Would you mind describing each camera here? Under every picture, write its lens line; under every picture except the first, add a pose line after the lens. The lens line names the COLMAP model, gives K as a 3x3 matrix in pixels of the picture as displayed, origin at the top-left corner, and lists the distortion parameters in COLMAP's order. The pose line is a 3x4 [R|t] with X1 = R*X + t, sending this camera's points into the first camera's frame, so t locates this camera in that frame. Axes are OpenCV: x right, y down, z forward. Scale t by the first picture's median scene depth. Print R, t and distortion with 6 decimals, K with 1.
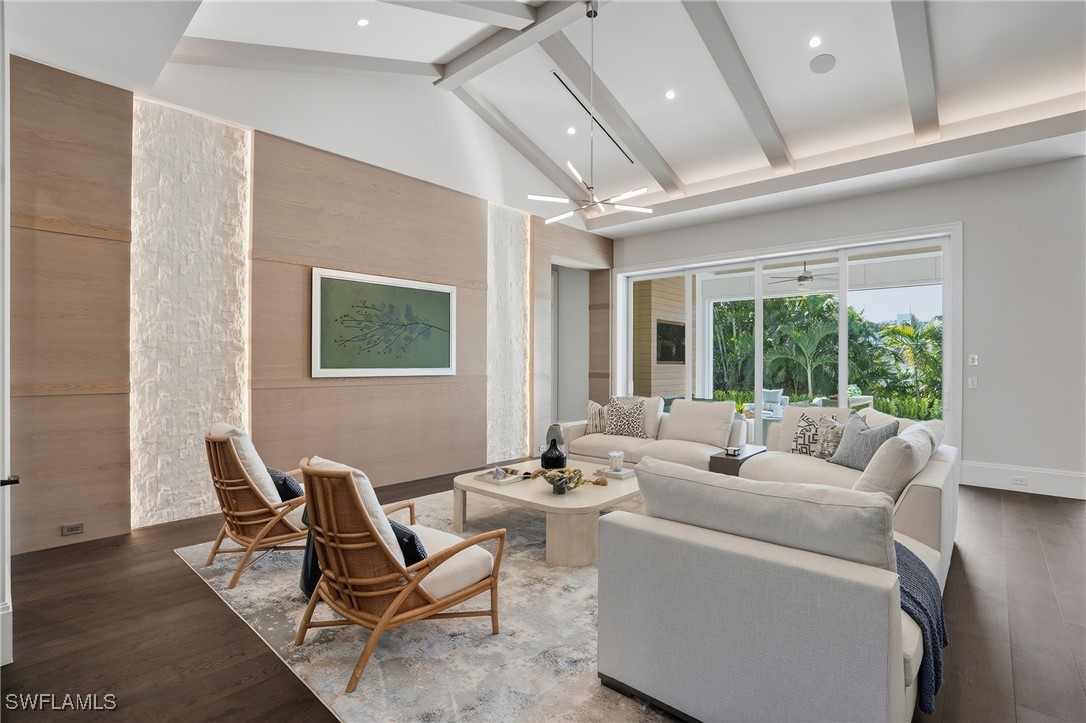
lens RADIAL K [[509.7, 0, 540.6], [0, 509.7, 364.1], [0, 0, 1]] dist [-0.044570, -0.000462]
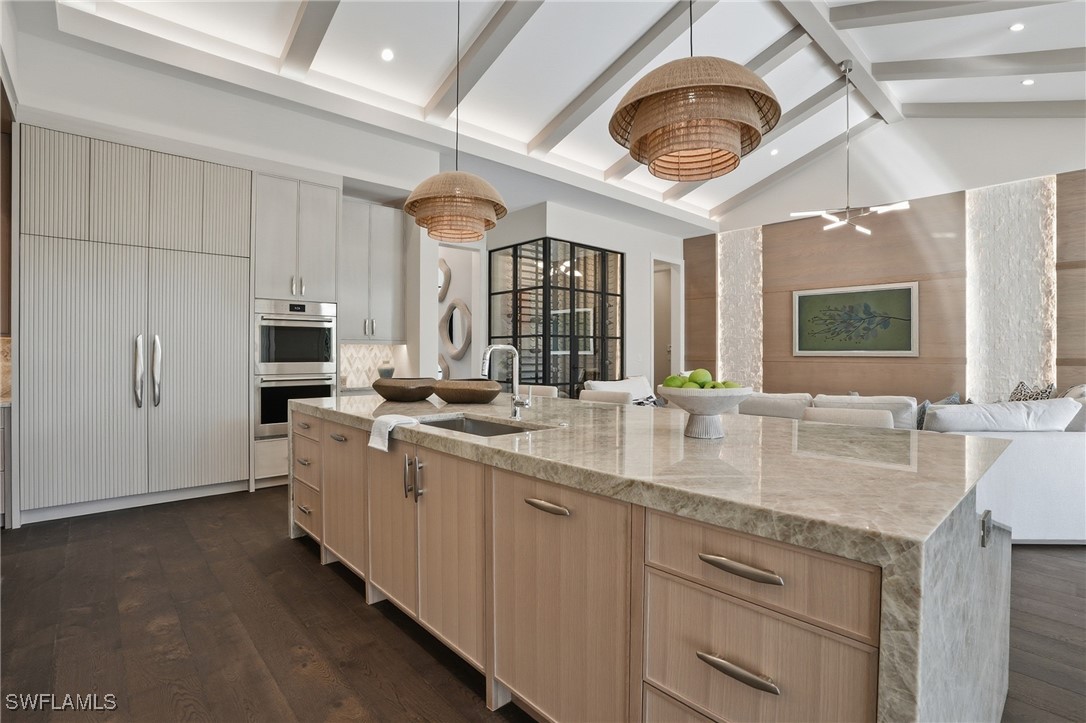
lens RADIAL K [[509.7, 0, 540.4], [0, 509.7, 356.1], [0, 0, 1]] dist [-0.044570, -0.000462]
pose [[-0.110638, 0.012986, -0.993776, 1.187546], [0.000752, 0.999915, 0.012983, 0.004413], [0.993860, 0.000689, -0.110639, 0.294036]]
